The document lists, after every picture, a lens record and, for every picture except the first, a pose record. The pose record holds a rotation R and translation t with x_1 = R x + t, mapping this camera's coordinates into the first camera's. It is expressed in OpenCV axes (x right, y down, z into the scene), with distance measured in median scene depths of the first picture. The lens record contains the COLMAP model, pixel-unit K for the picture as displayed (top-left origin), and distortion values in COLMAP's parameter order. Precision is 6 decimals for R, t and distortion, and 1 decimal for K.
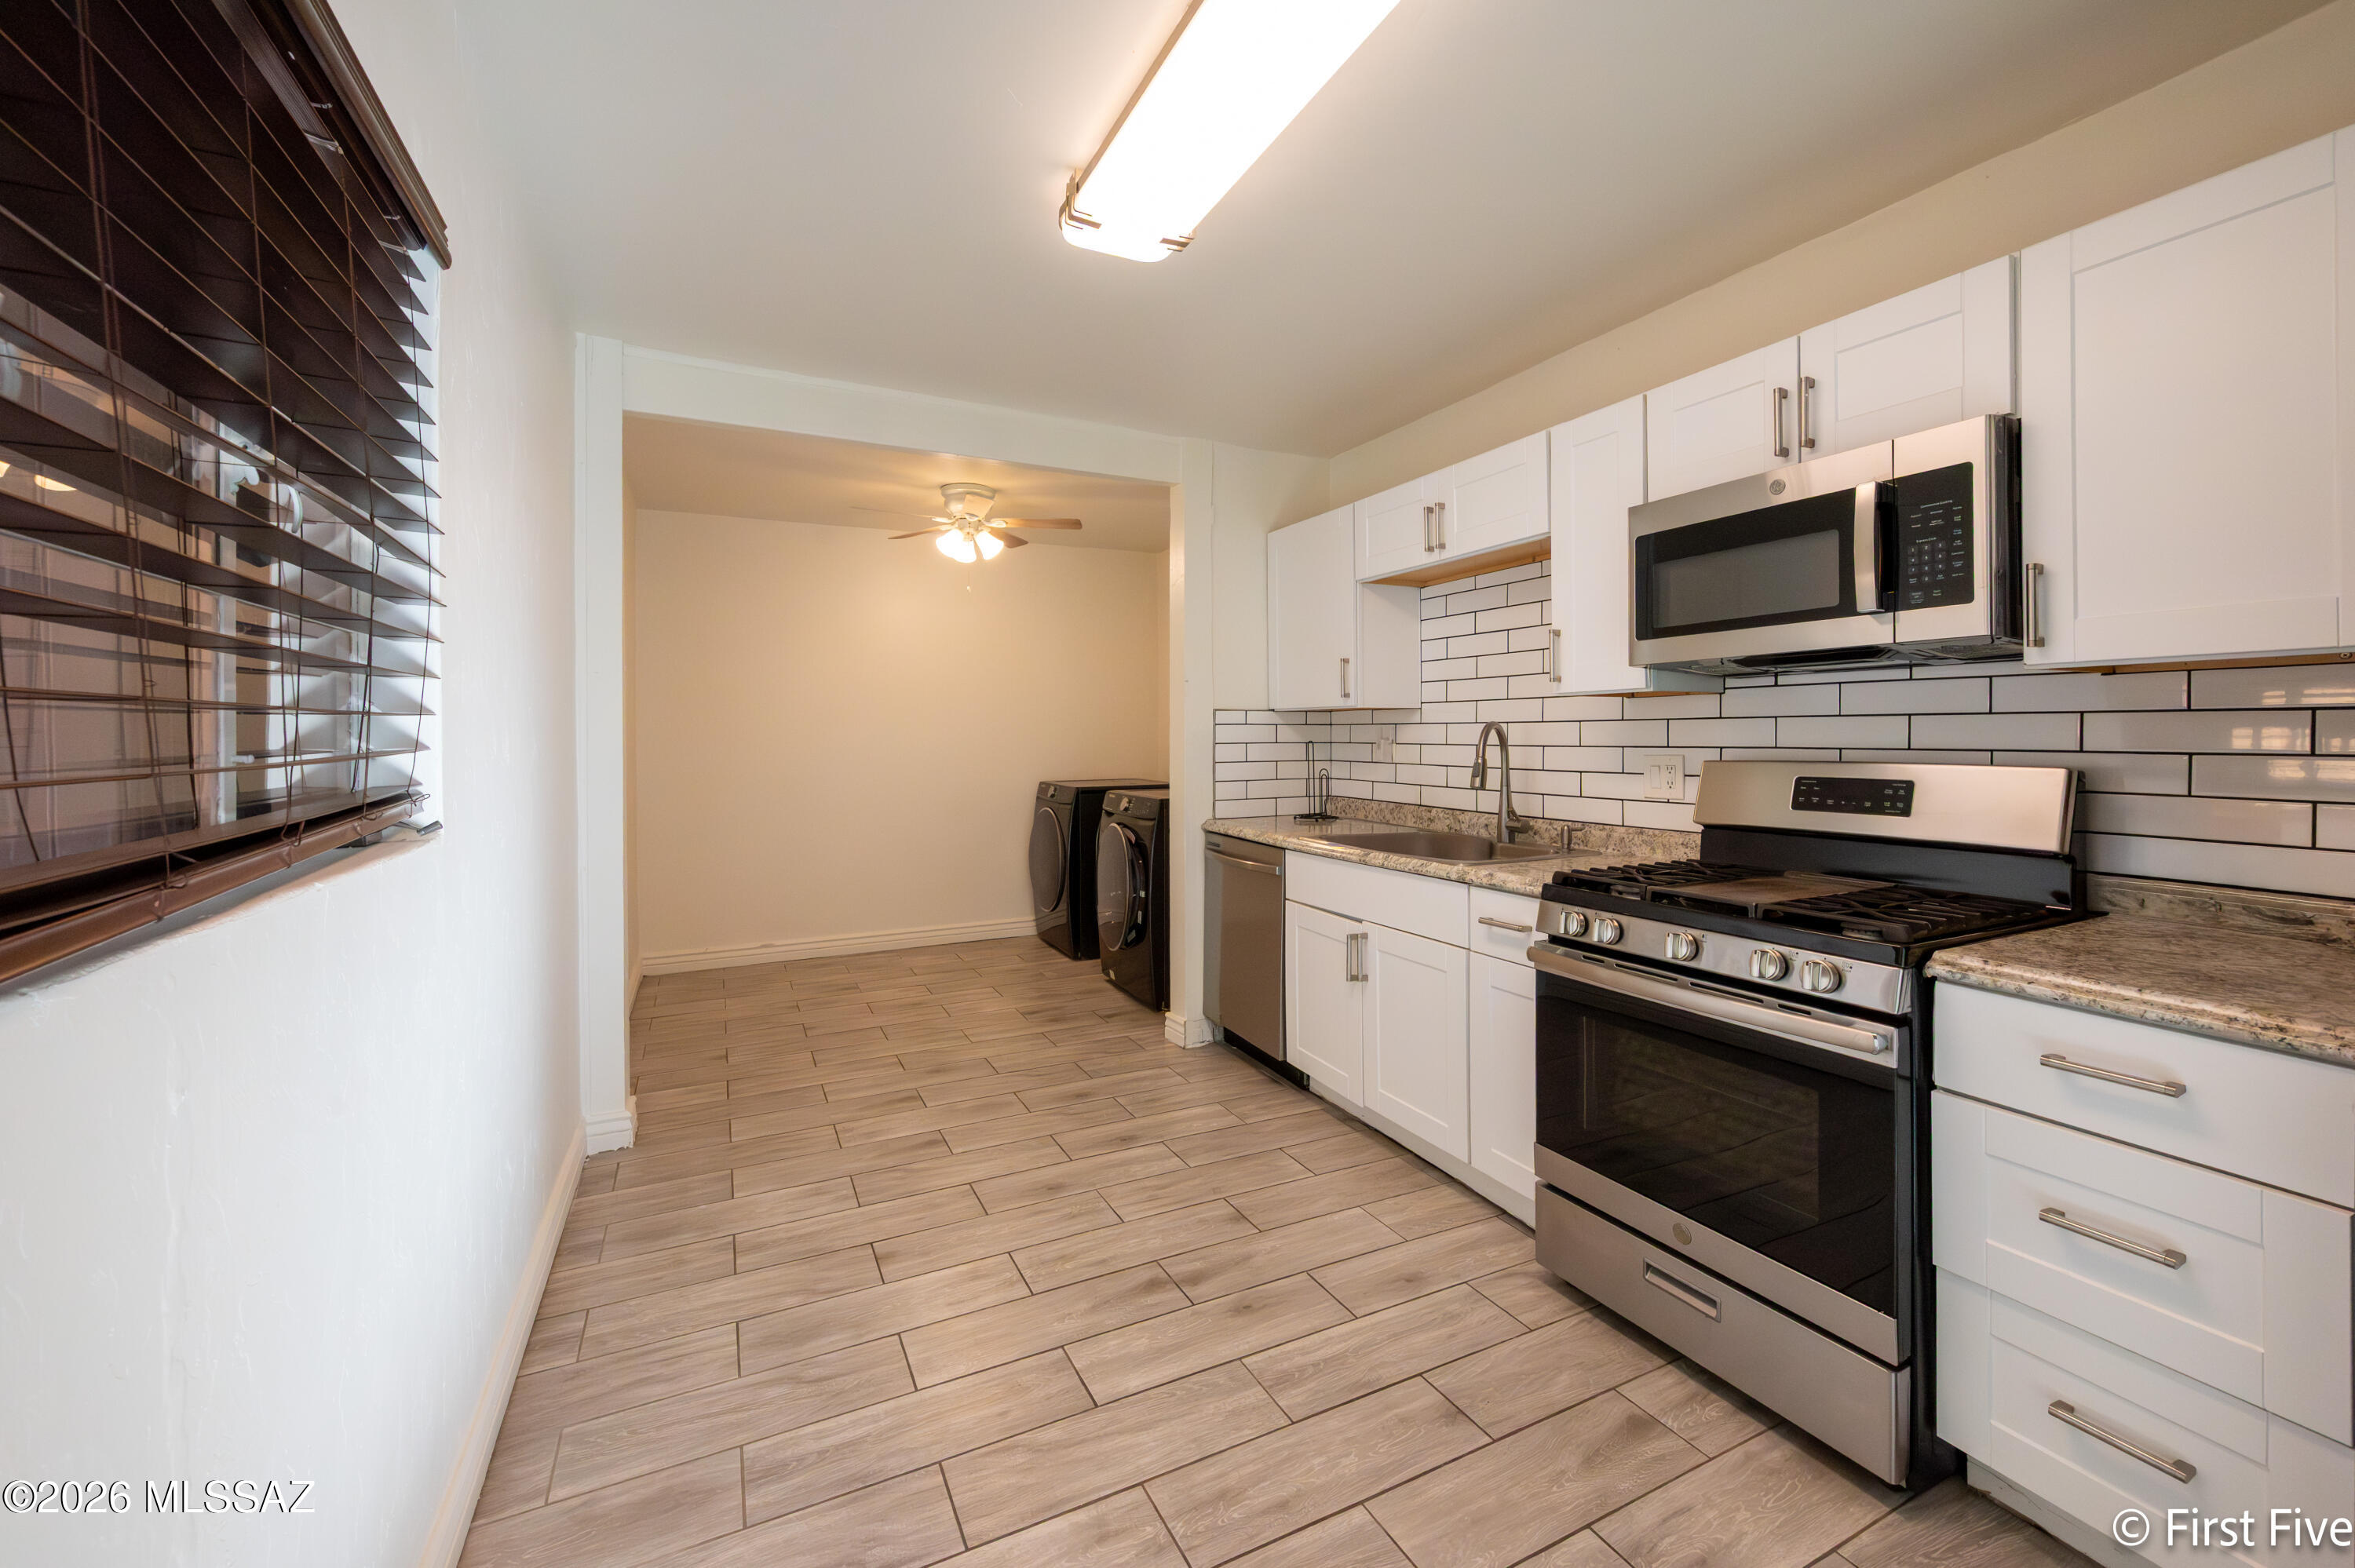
lens RADIAL K [[941.0, 0, 1177.2], [0, 941.0, 735.9], [0, 0, 1]] dist [-0.000560, -0.000063]
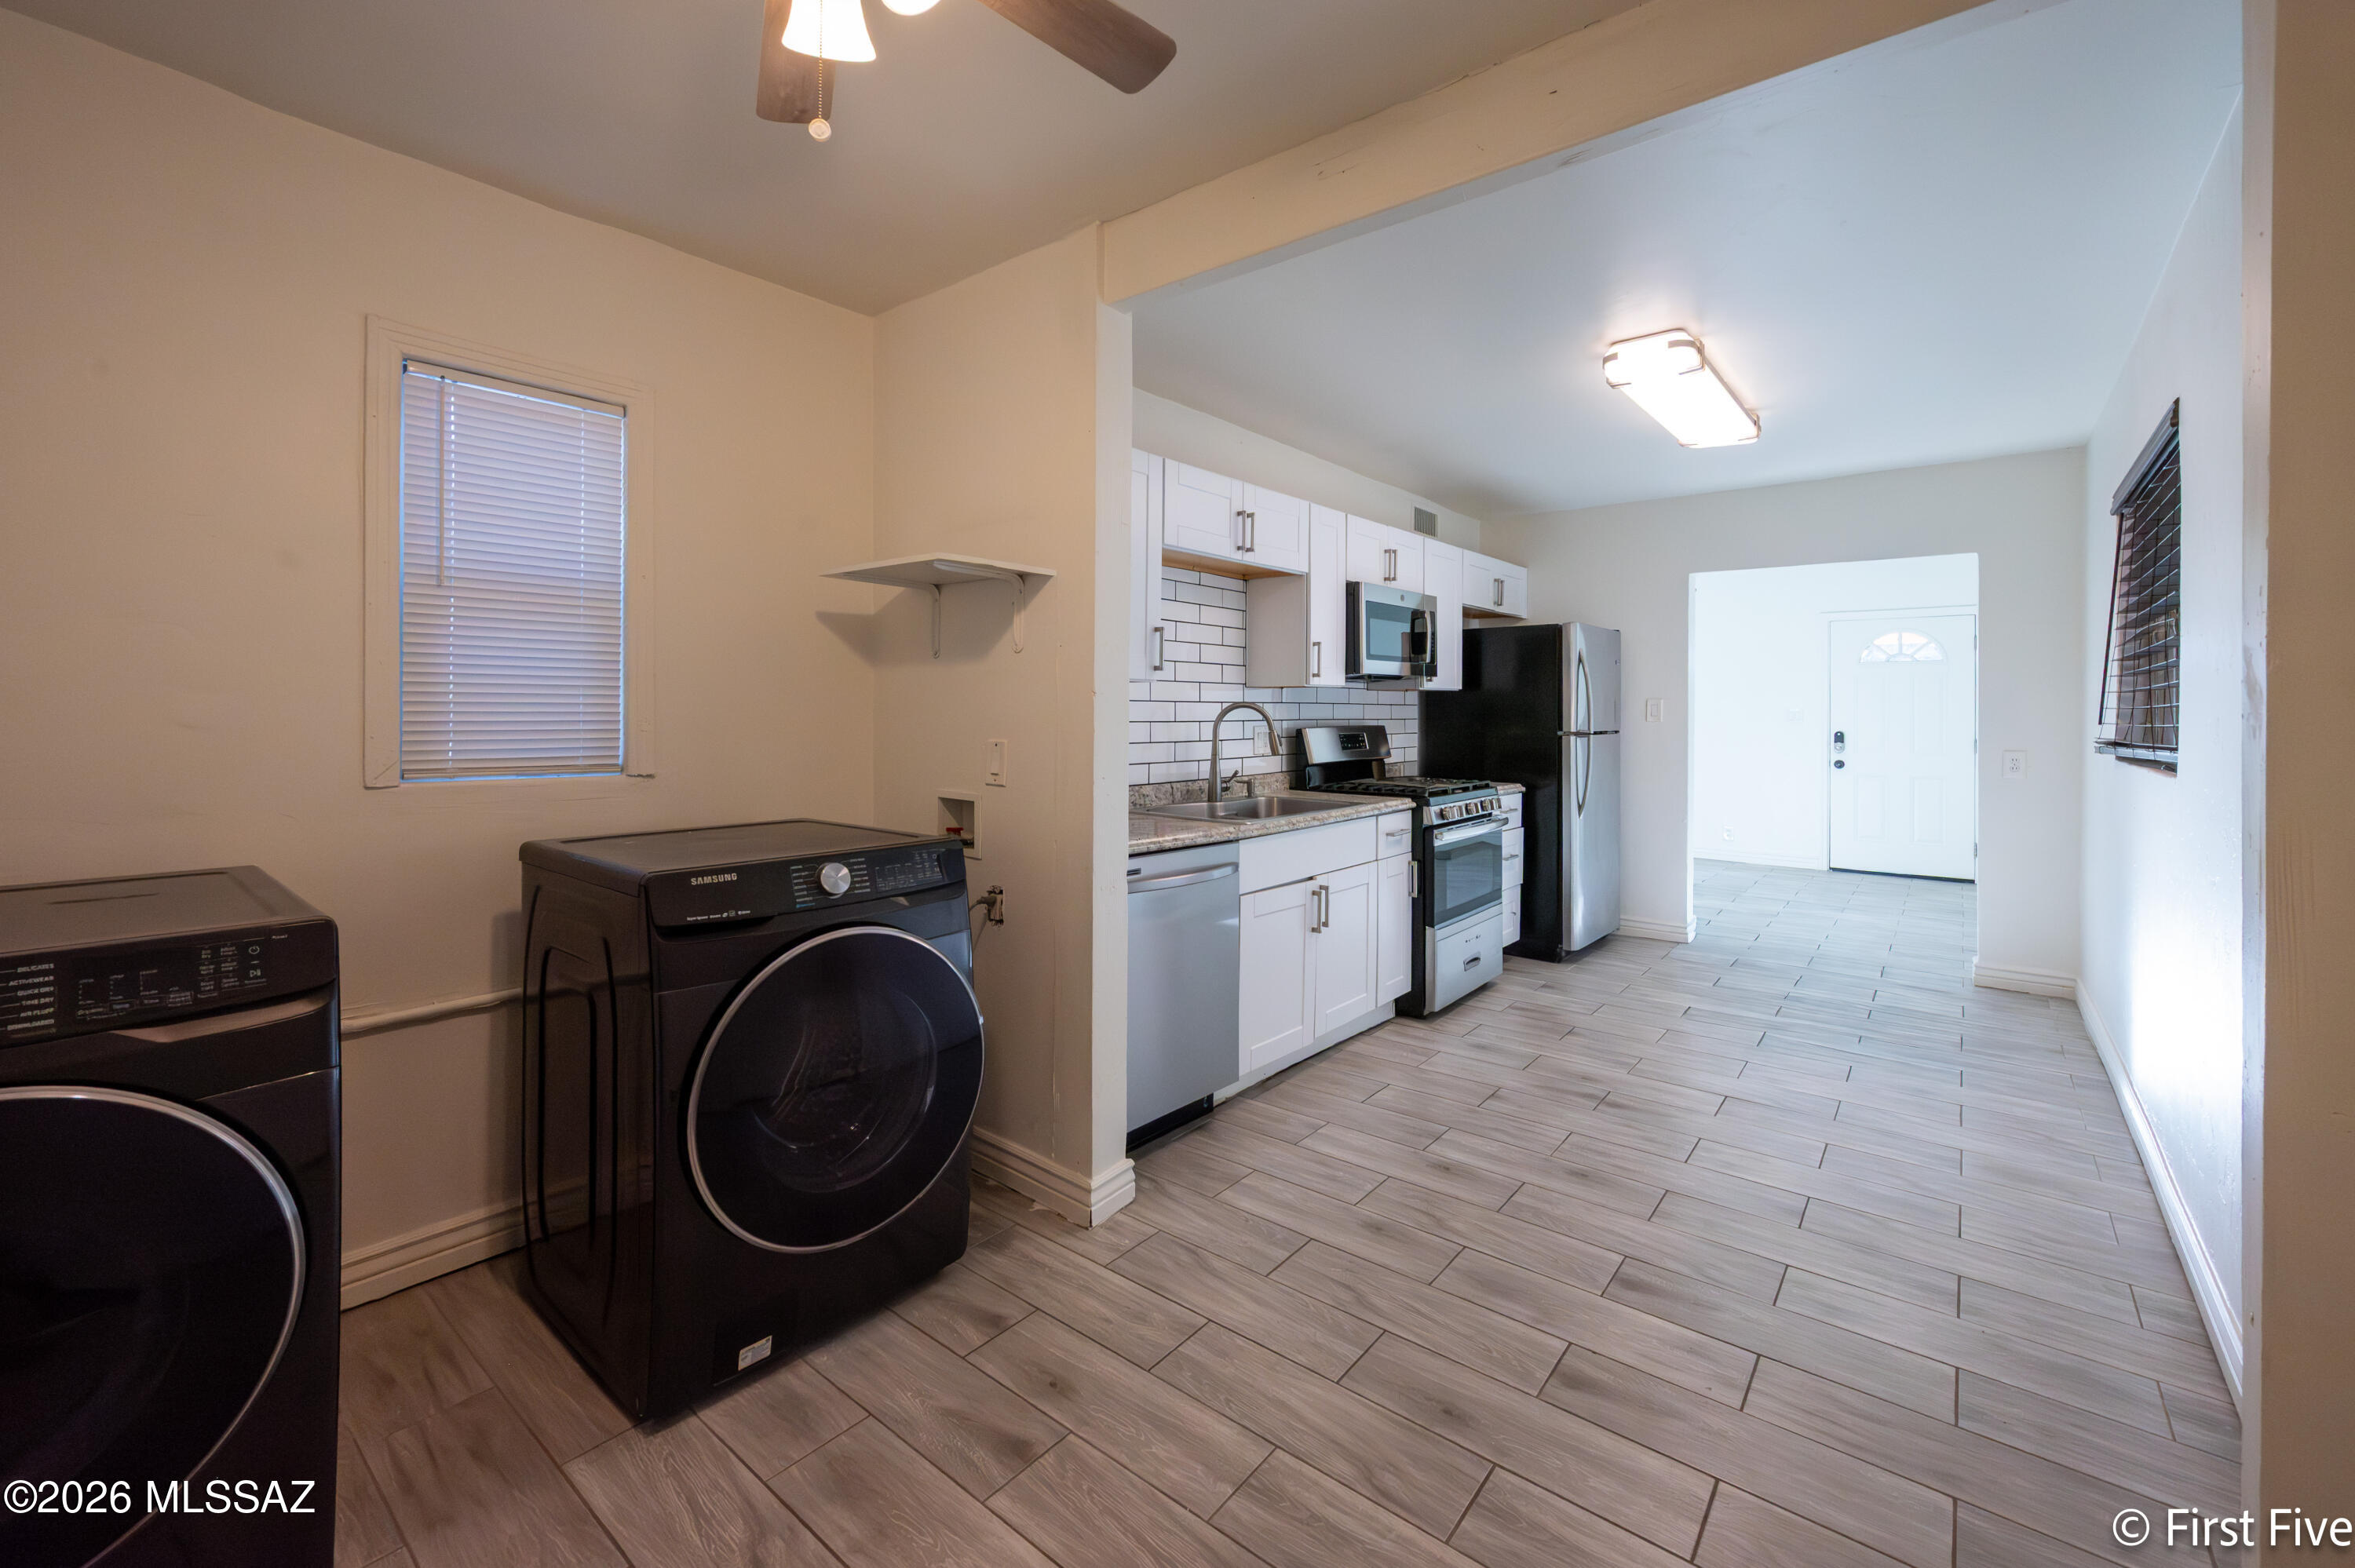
lens RADIAL K [[967.9, 0, 1175.5], [0, 967.9, 707.3], [0, 0, 1]] dist [0.000739, 0.000021]
pose [[-0.414293, 0.004867, 0.910131, -0.786425], [0.000699, 0.999987, -0.005029, -0.001562], [-0.910143, -0.001447, -0.414291, 1.617372]]
